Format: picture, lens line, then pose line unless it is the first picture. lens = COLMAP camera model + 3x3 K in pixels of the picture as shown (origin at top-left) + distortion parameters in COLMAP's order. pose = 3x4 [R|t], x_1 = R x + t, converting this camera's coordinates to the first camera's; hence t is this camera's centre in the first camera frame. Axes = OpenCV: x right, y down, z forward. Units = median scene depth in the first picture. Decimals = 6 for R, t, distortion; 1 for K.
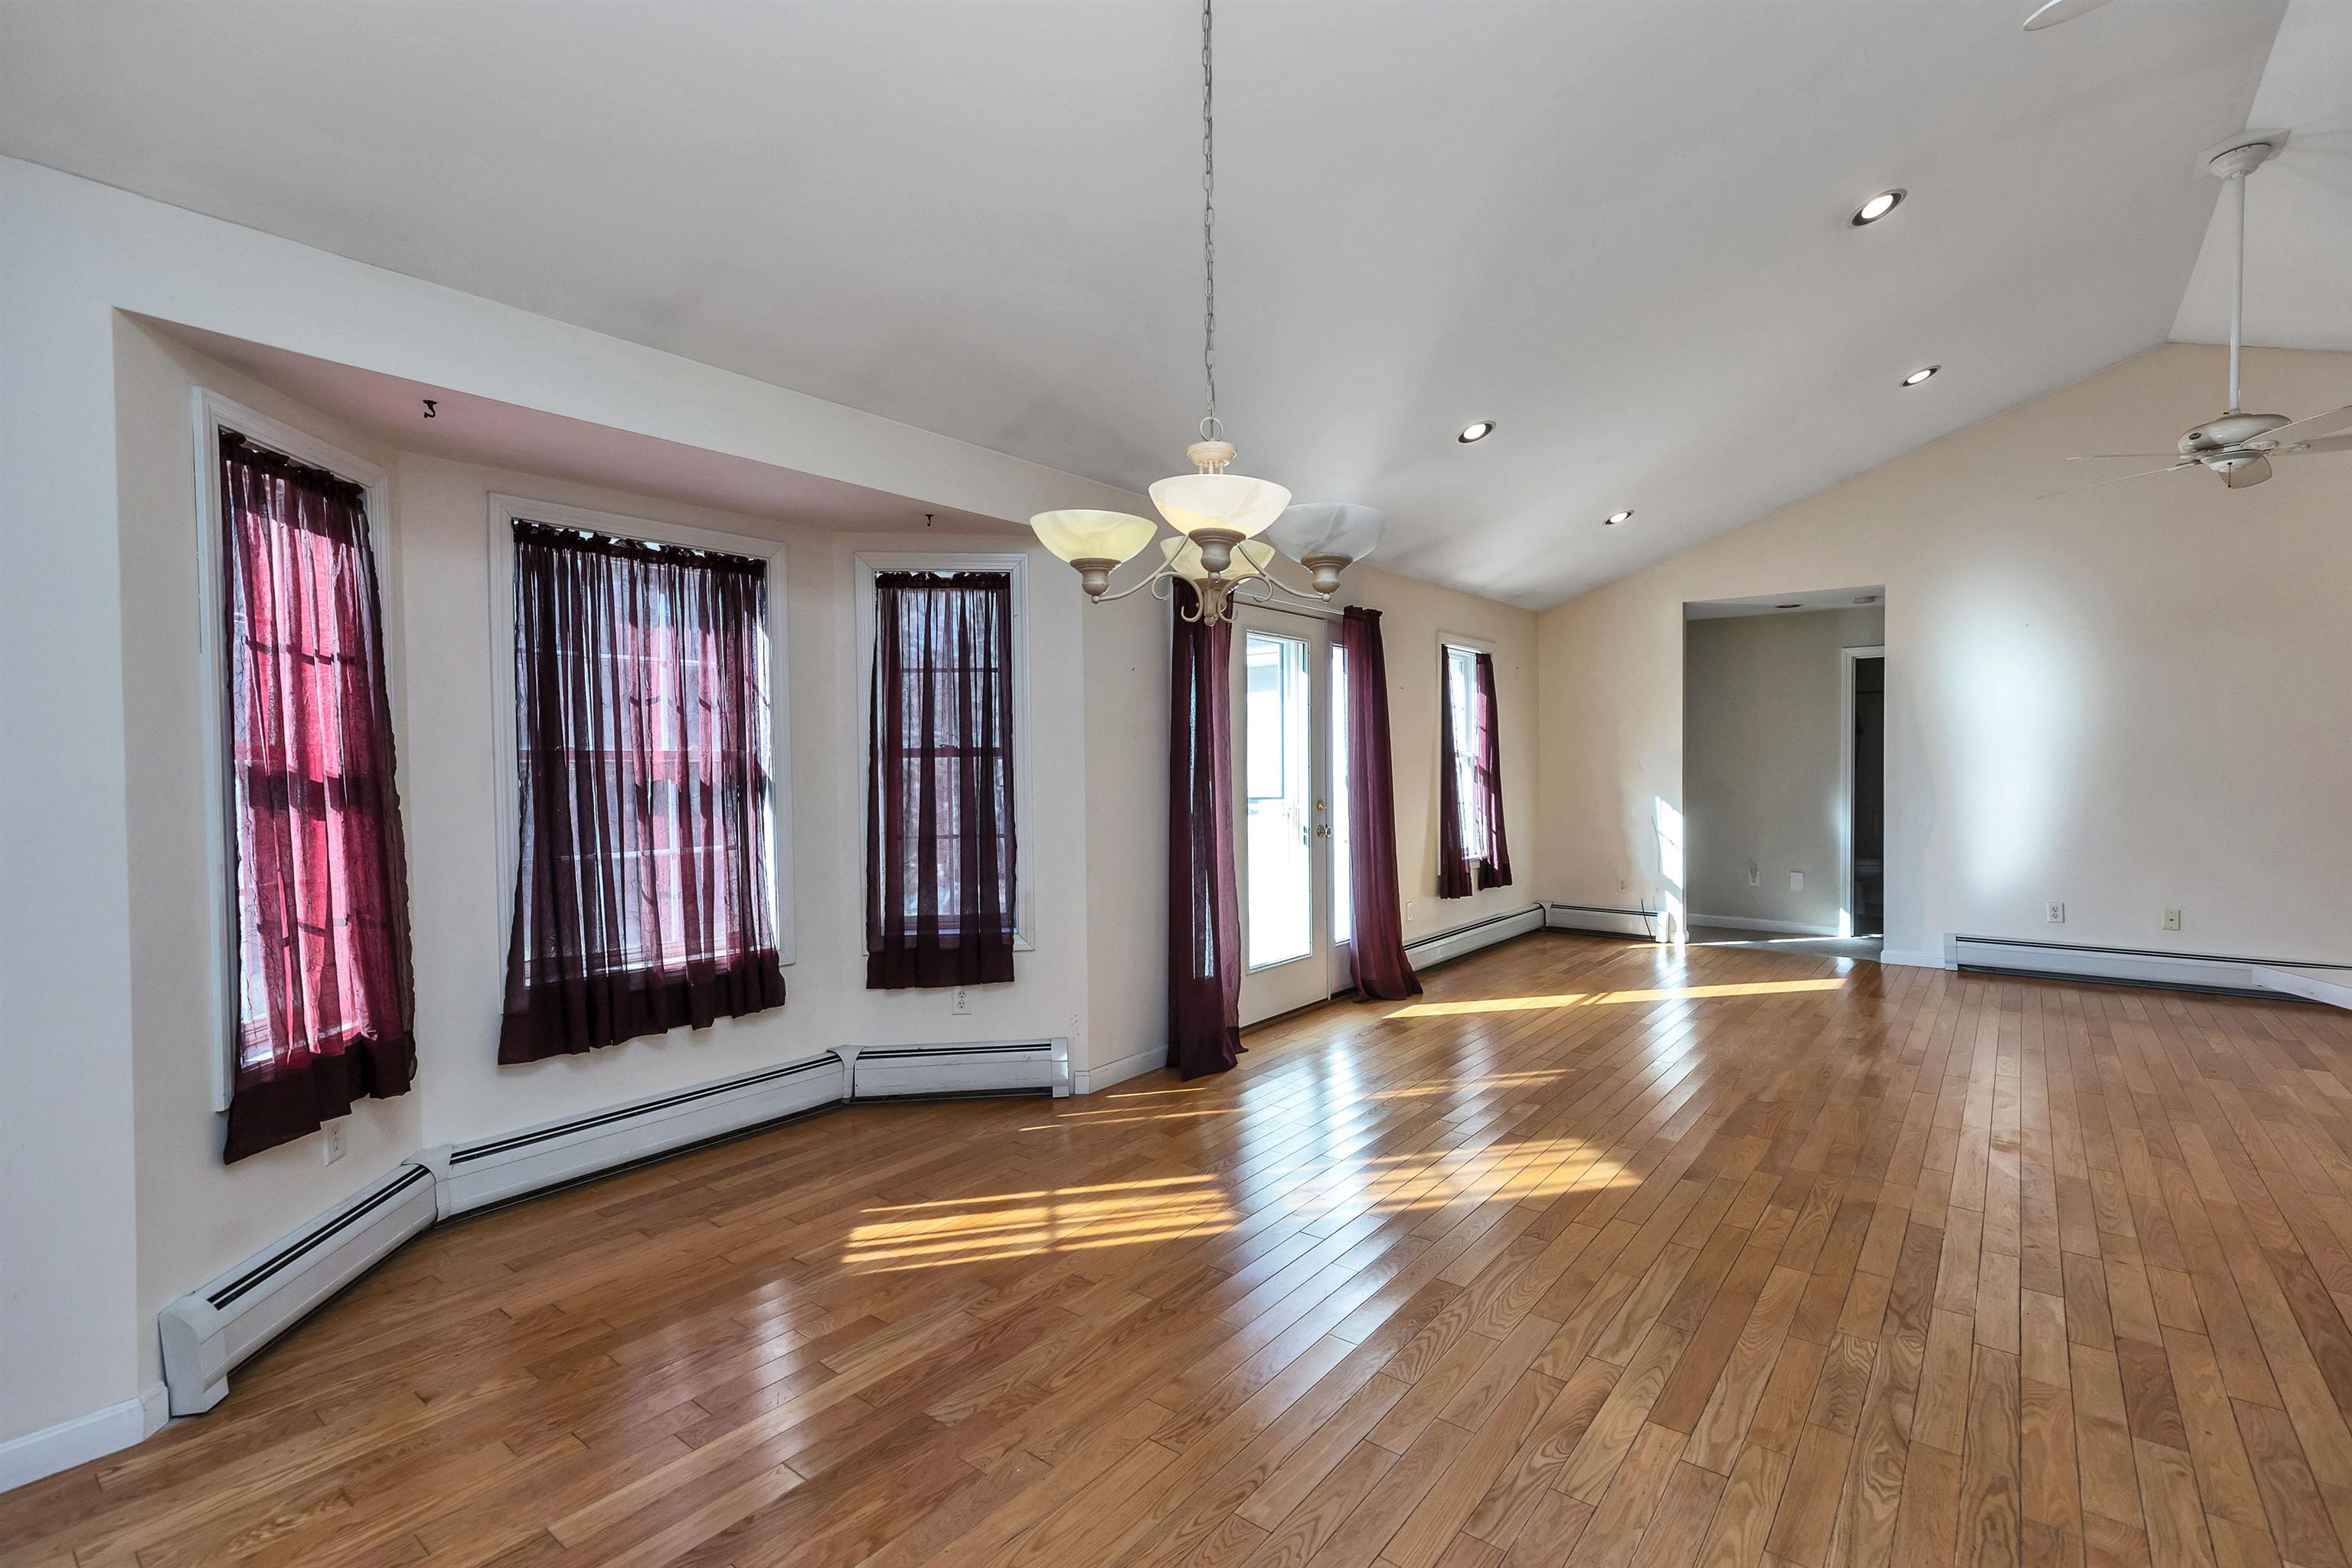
lens RADIAL K [[1053.0, 0, 1163.8], [0, 1053.0, 779.0], [0, 0, 1]] dist [0.004913, -0.001465]
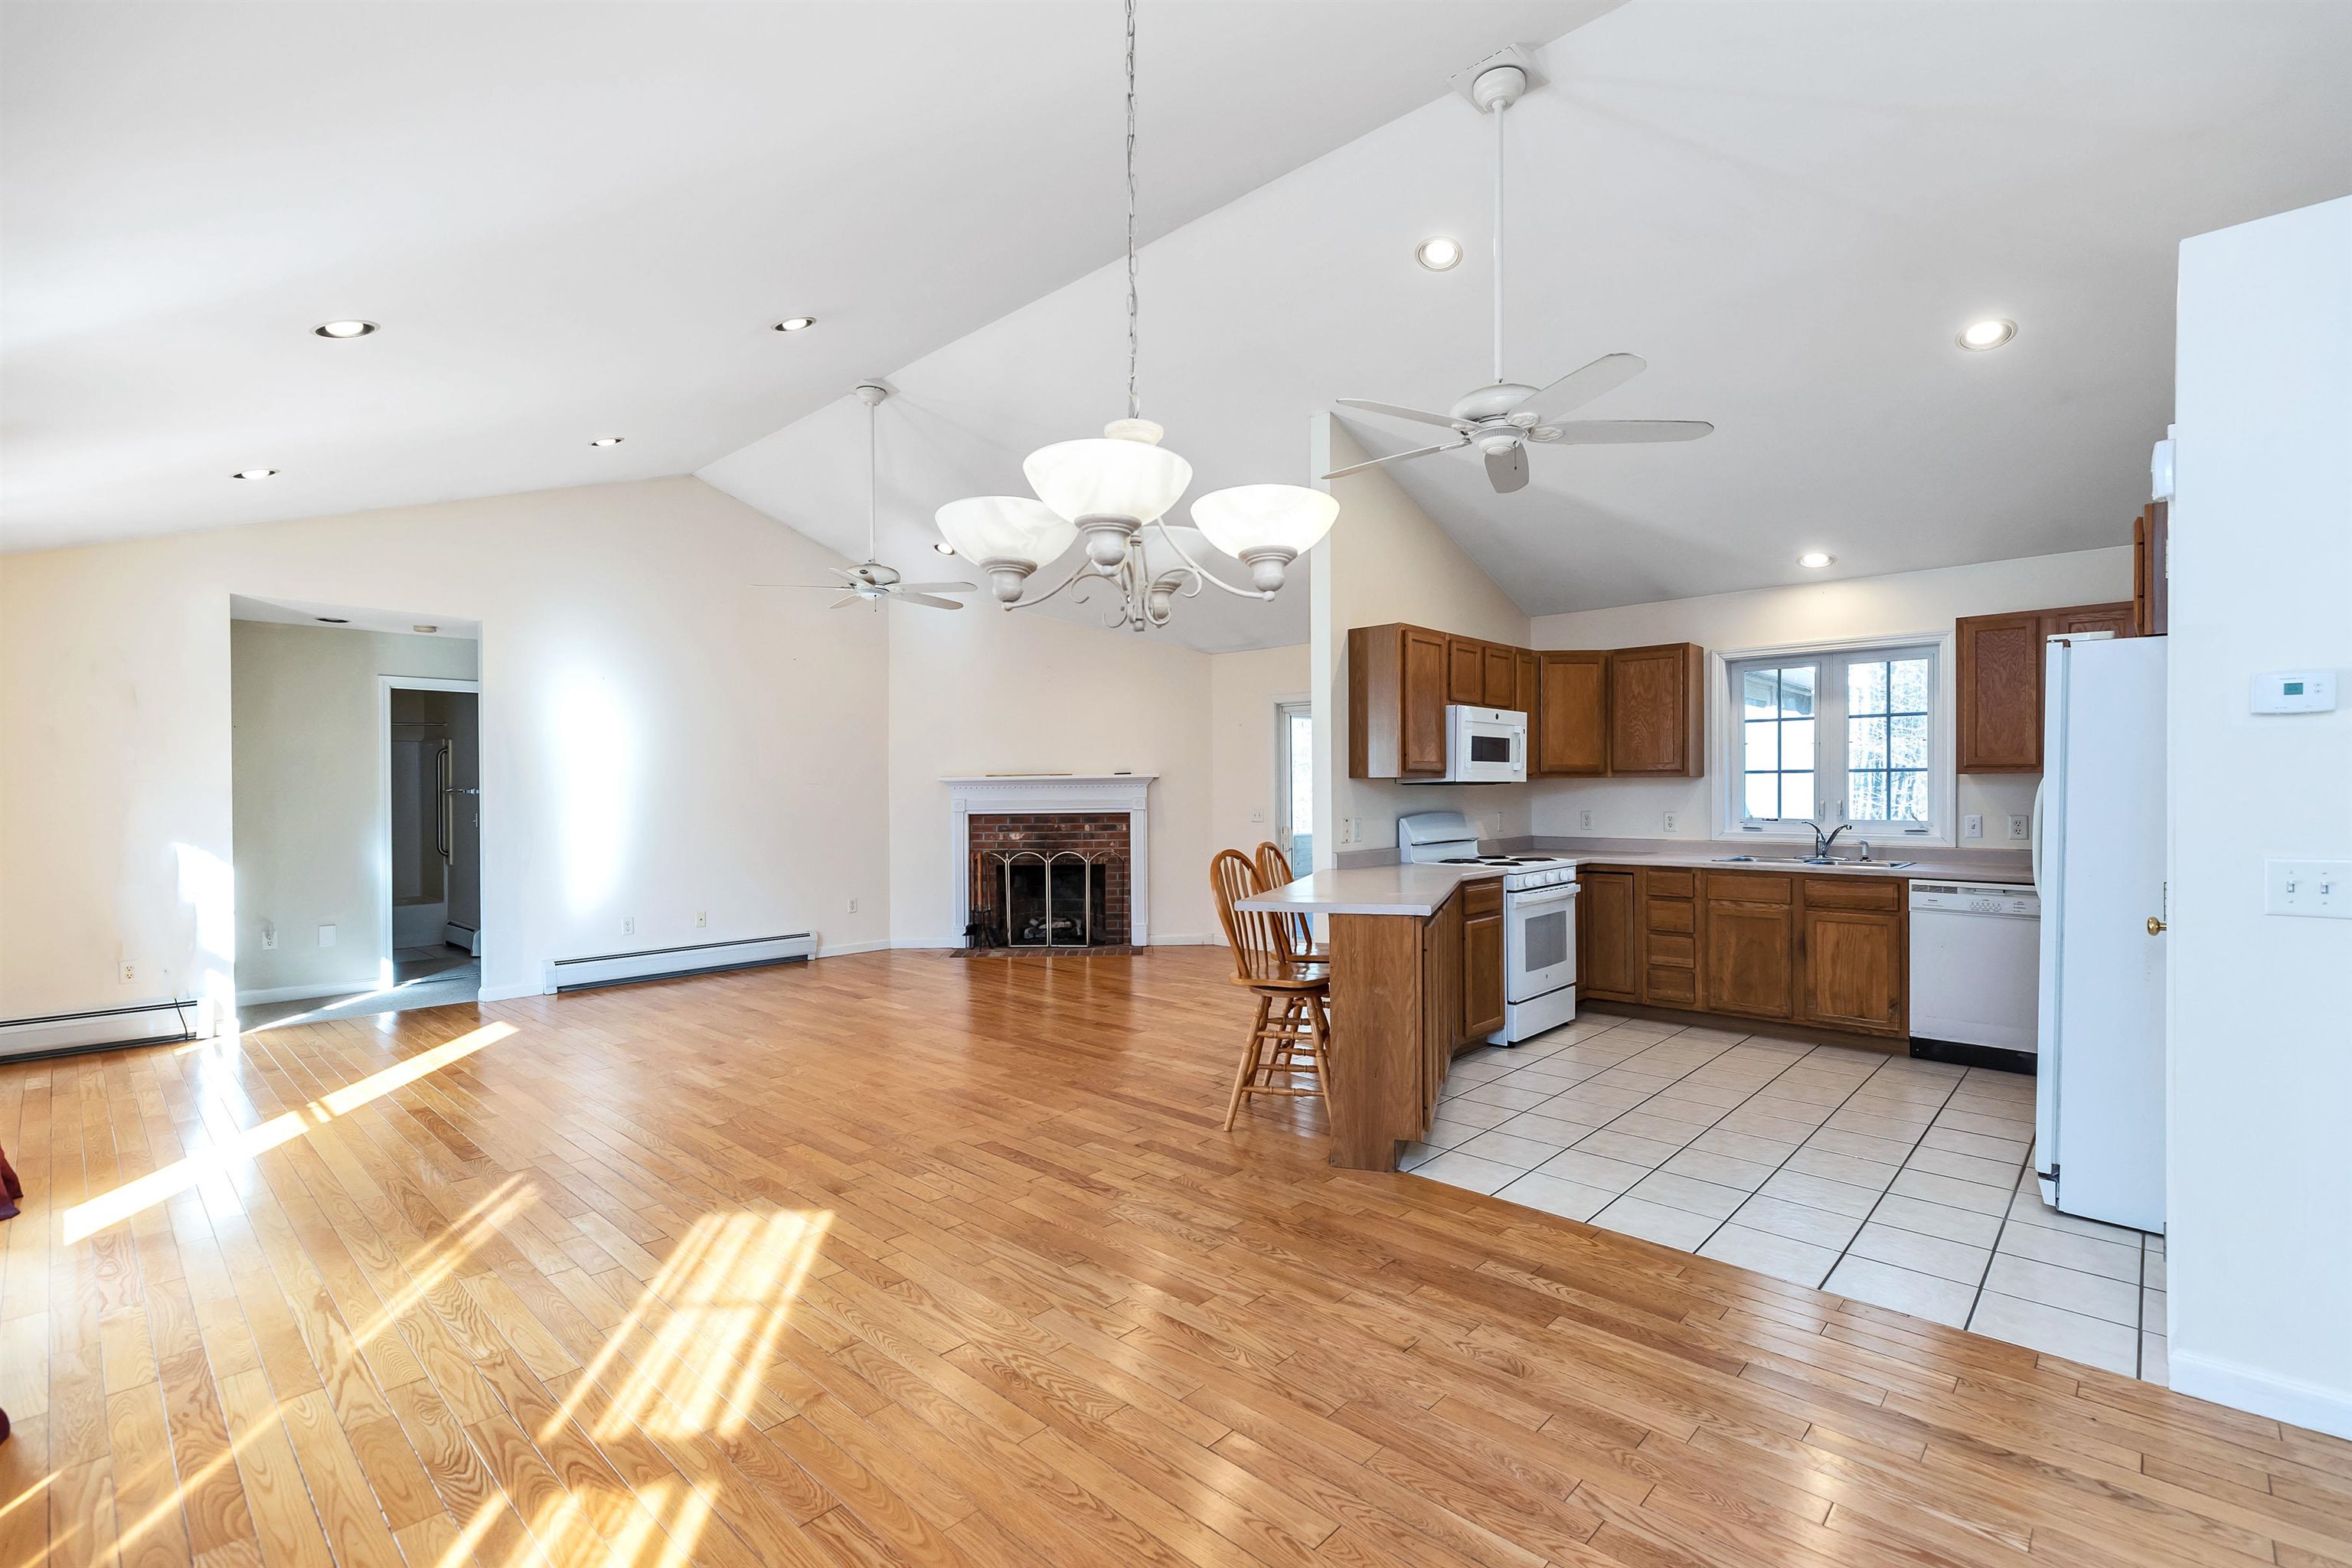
lens RADIAL K [[1053.0, 0, 1164.8], [0, 1053.0, 791.2], [0, 0, 1]] dist [0.004913, -0.001465]
pose [[0.079004, 0.007553, 0.996846, -0.420684], [0.018888, 0.999780, -0.009073, -0.003503], [-0.996695, 0.019545, 0.078844, 0.470679]]
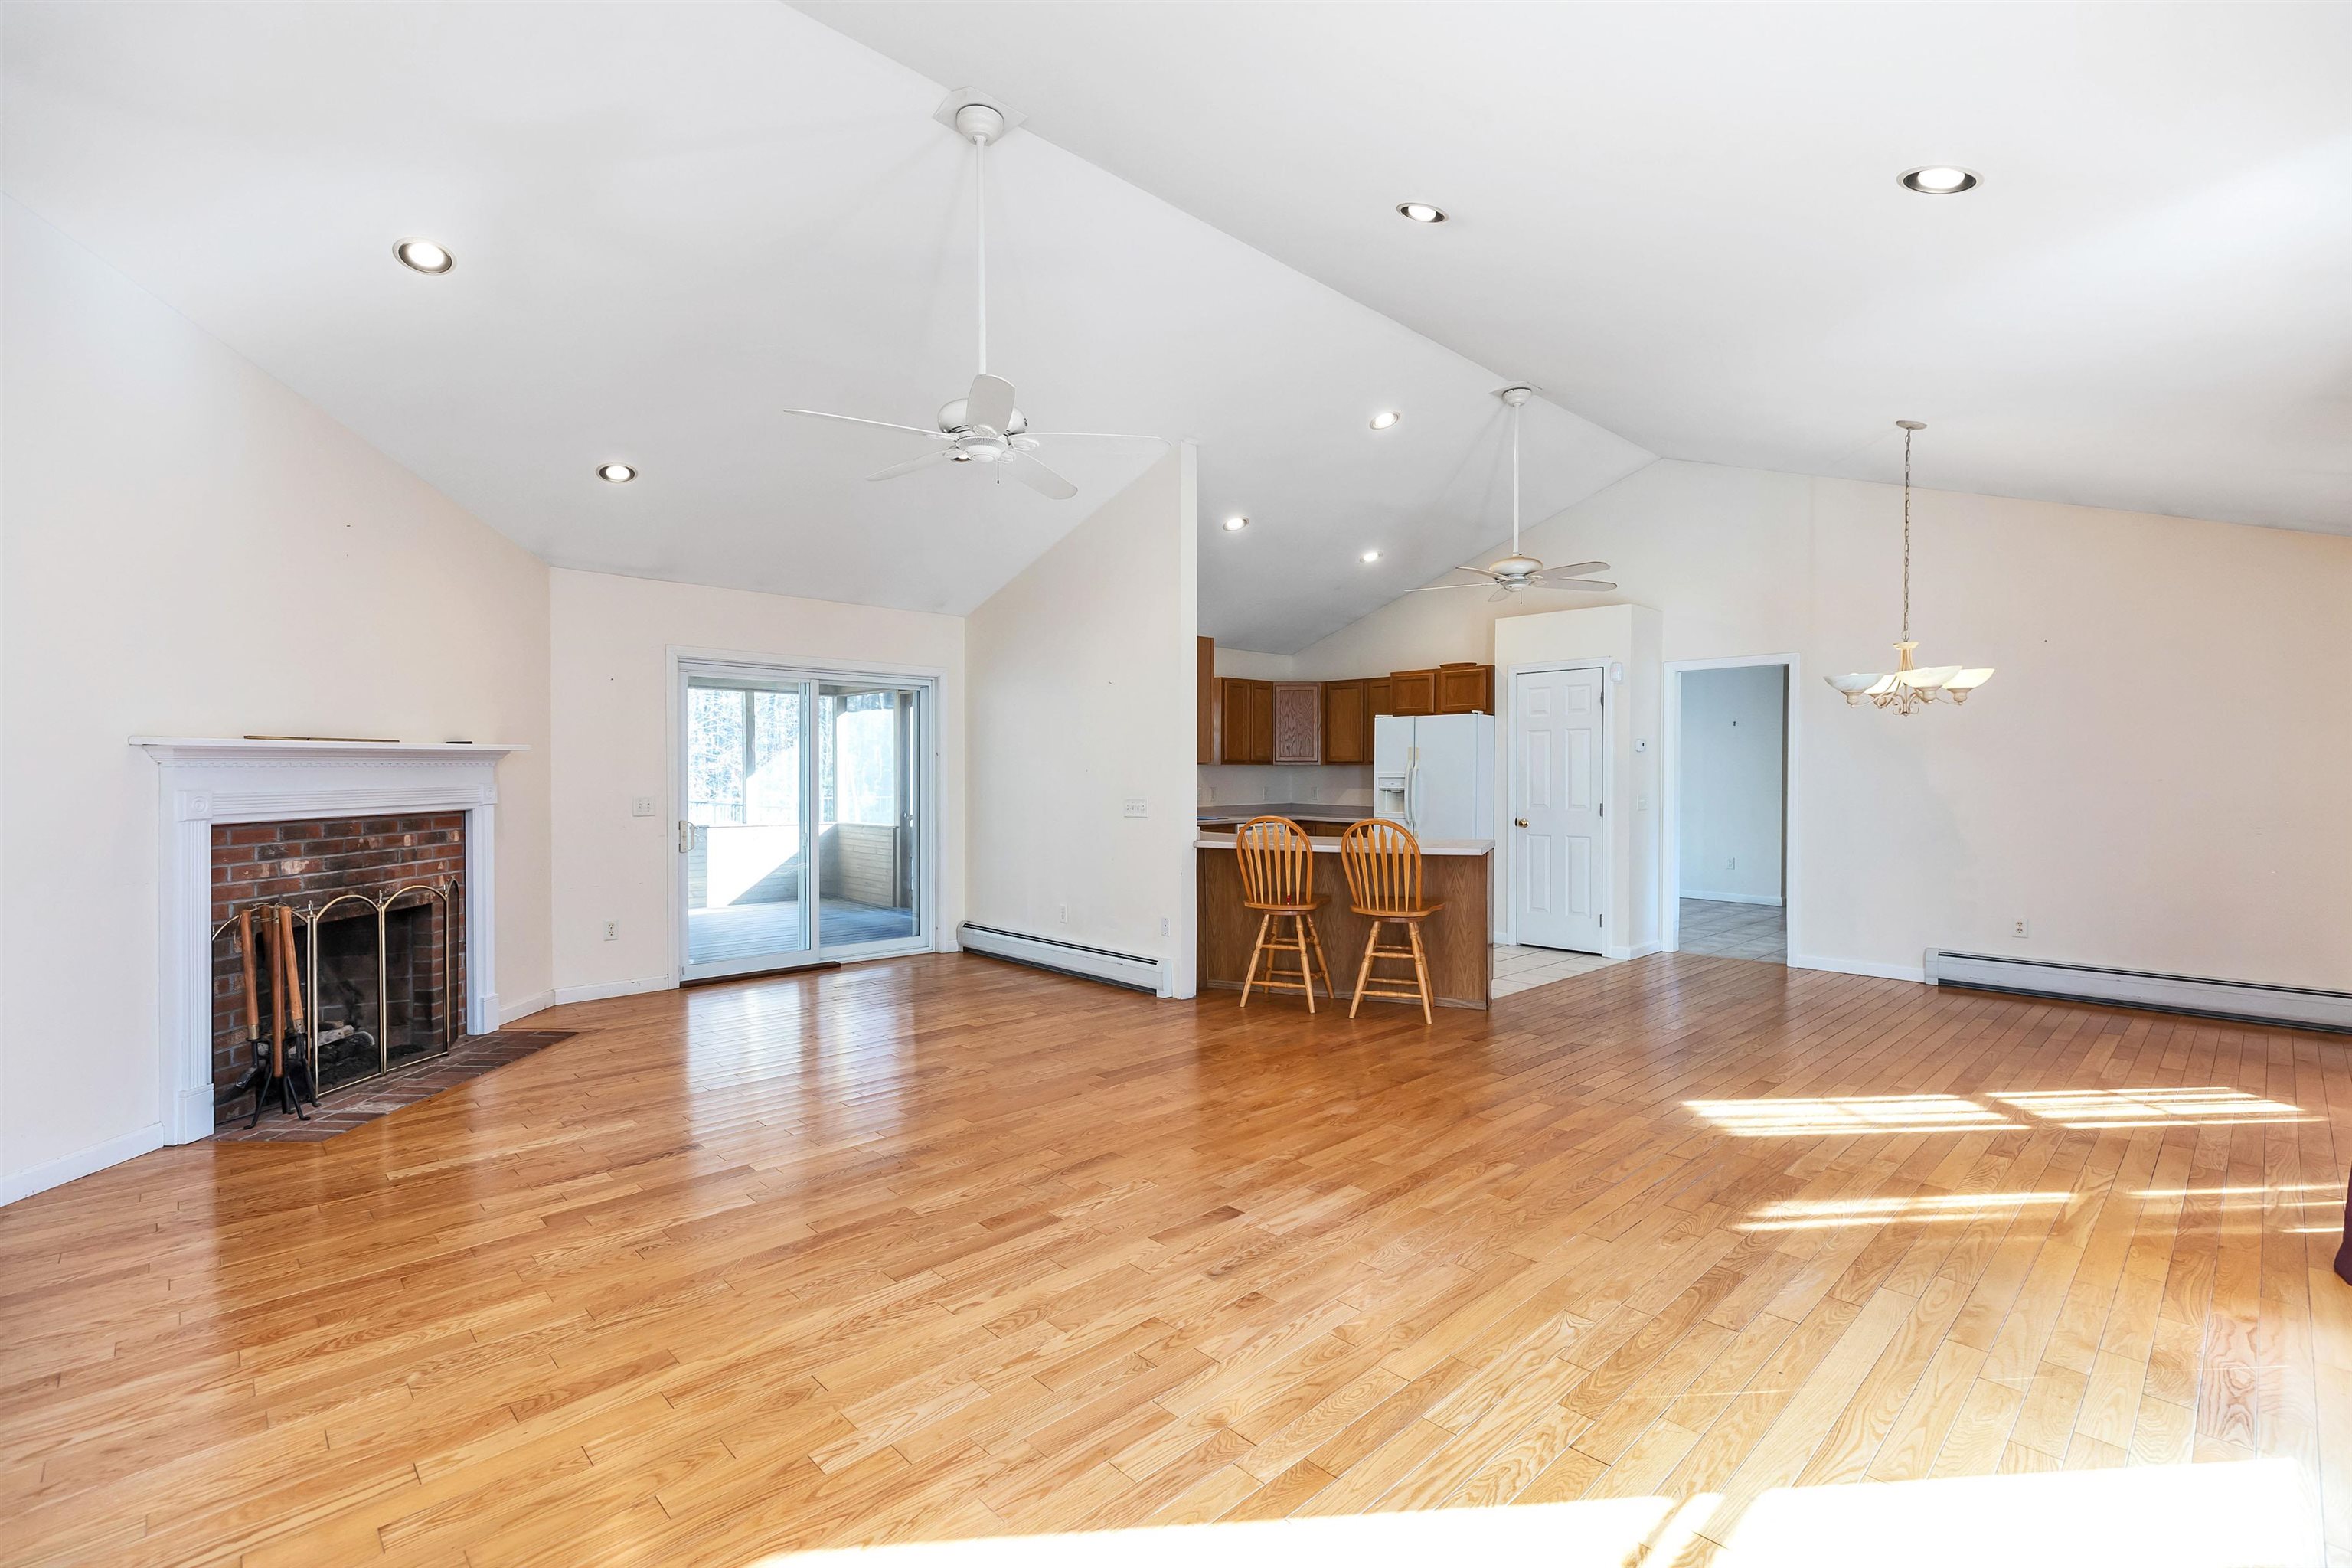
lens RADIAL K [[1053.0, 0, 1178.7], [0, 1053.0, 778.7], [0, 0, 1]] dist [0.004913, -0.001465]
pose [[-0.992110, 0.007896, 0.125121, 0.716955], [0.010462, 0.999748, 0.019867, -0.034235], [-0.124932, 0.021019, -0.991943, 1.858370]]
